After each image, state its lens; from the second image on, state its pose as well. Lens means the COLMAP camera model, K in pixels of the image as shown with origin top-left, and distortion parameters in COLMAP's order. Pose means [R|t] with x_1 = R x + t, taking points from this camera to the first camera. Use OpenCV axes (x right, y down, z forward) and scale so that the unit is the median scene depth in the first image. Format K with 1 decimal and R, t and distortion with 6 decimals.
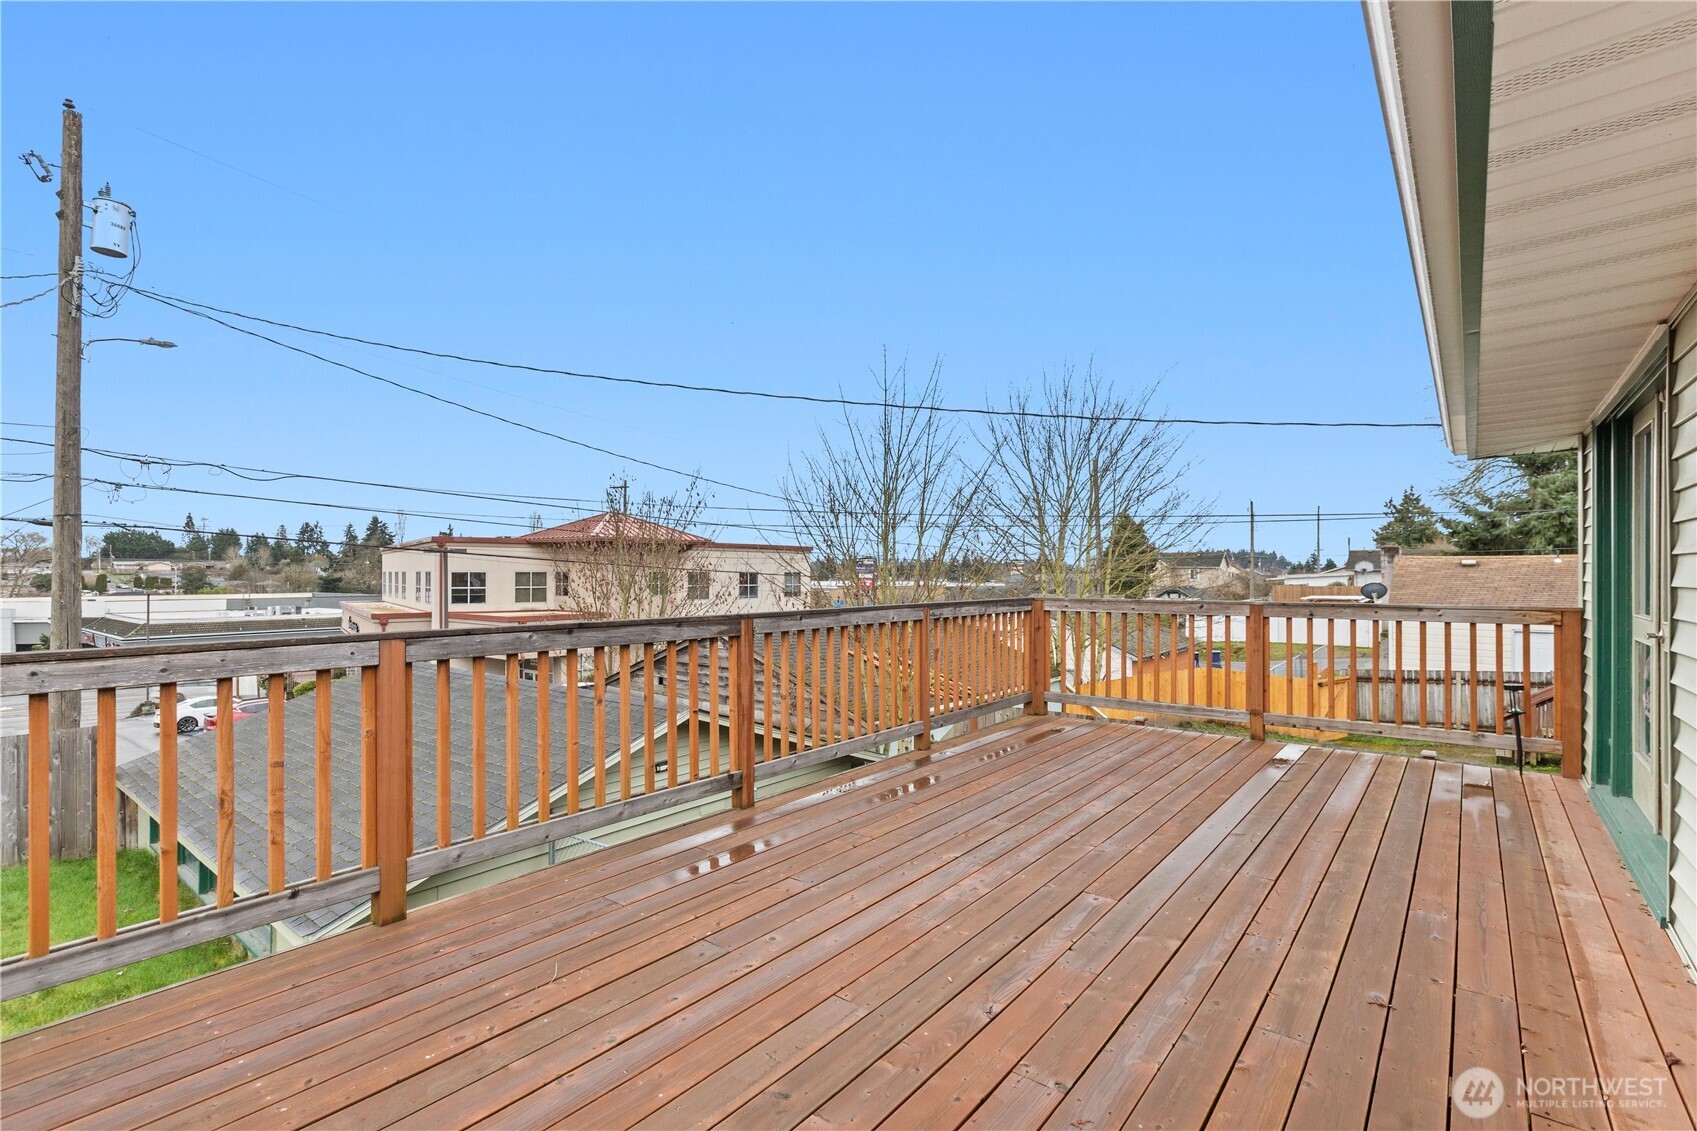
lens RADIAL K [[763.7, 0, 853.2], [0, 763.7, 570.8], [0, 0, 1]] dist [0.002168, 0.000364]
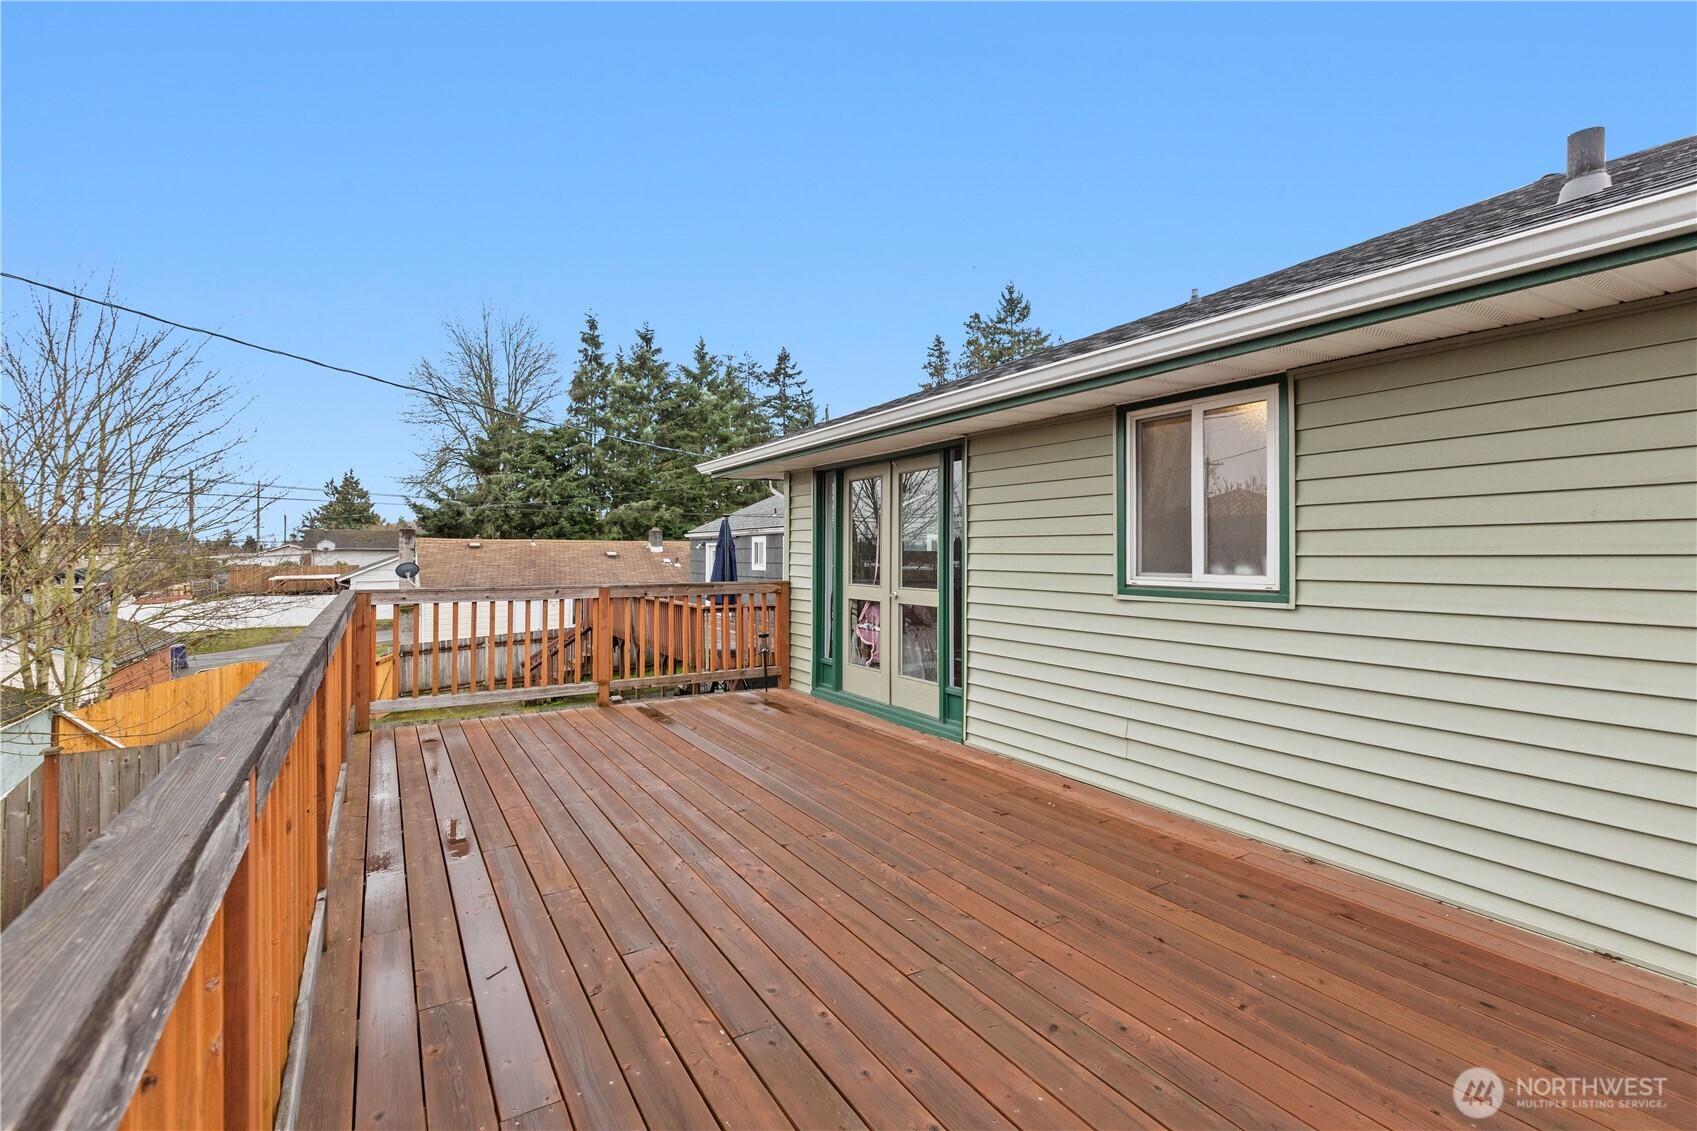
lens RADIAL K [[763.7, 0, 813.6], [0, 763.7, 555.2], [0, 0, 1]] dist [0.002168, 0.000364]
pose [[0.368149, -0.000924, 0.929766, -0.119934], [-0.006847, 0.999970, 0.003705, -0.003159], [-0.929741, -0.007730, 0.368132, 0.083902]]
